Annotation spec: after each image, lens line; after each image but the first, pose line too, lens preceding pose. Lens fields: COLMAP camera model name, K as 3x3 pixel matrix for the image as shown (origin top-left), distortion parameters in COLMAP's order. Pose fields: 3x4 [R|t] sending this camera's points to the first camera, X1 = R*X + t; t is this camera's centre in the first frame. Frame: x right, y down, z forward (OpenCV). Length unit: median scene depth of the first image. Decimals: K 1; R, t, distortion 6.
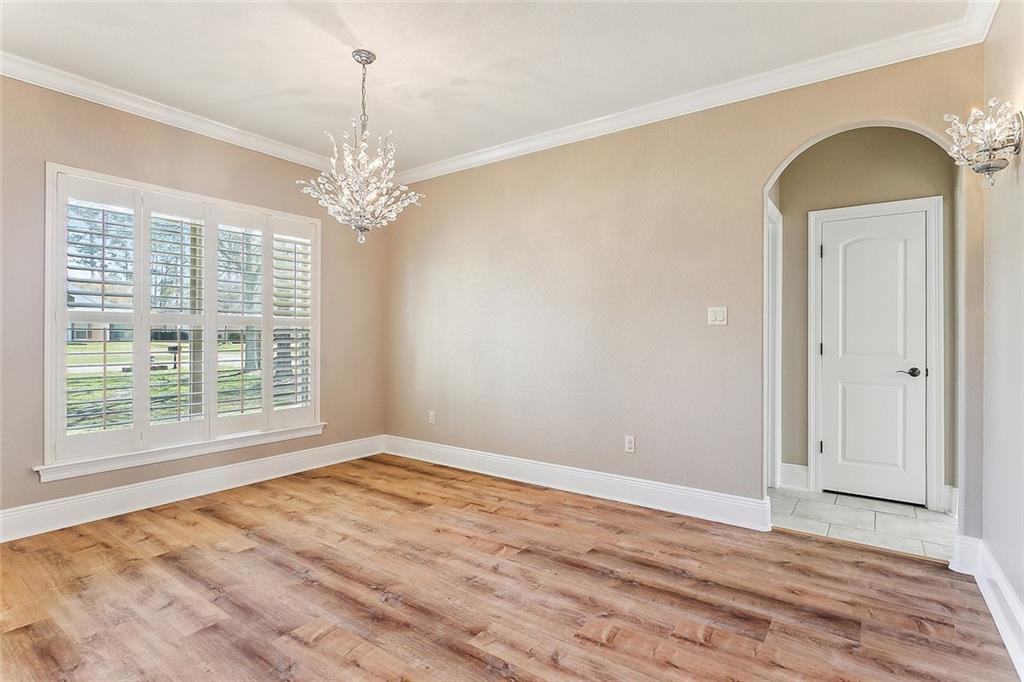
lens RADIAL K [[517.9, 0, 504.7], [0, 517.9, 341.1], [0, 0, 1]] dist [-0.007970, 0.002019]
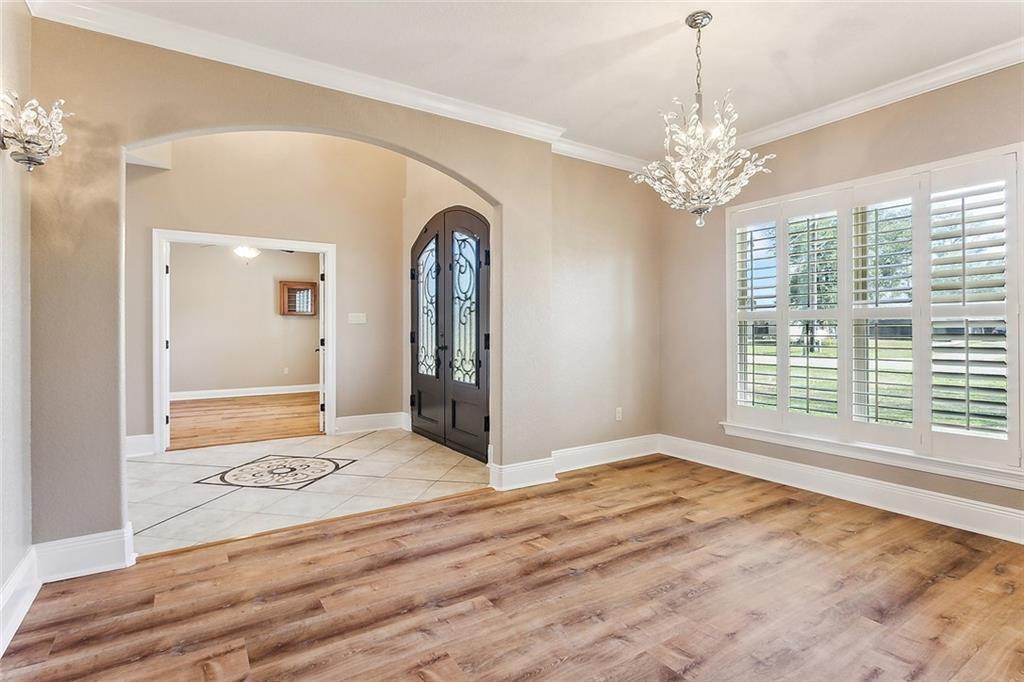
lens RADIAL K [[517.9, 0, 512.8], [0, 517.9, 332.9], [0, 0, 1]] dist [-0.007970, 0.002019]
pose [[-0.373403, 0.001532, -0.927668, 0.696744], [-0.009452, 0.999940, 0.005456, -0.007382], [0.927621, 0.010806, -0.373366, 1.063950]]
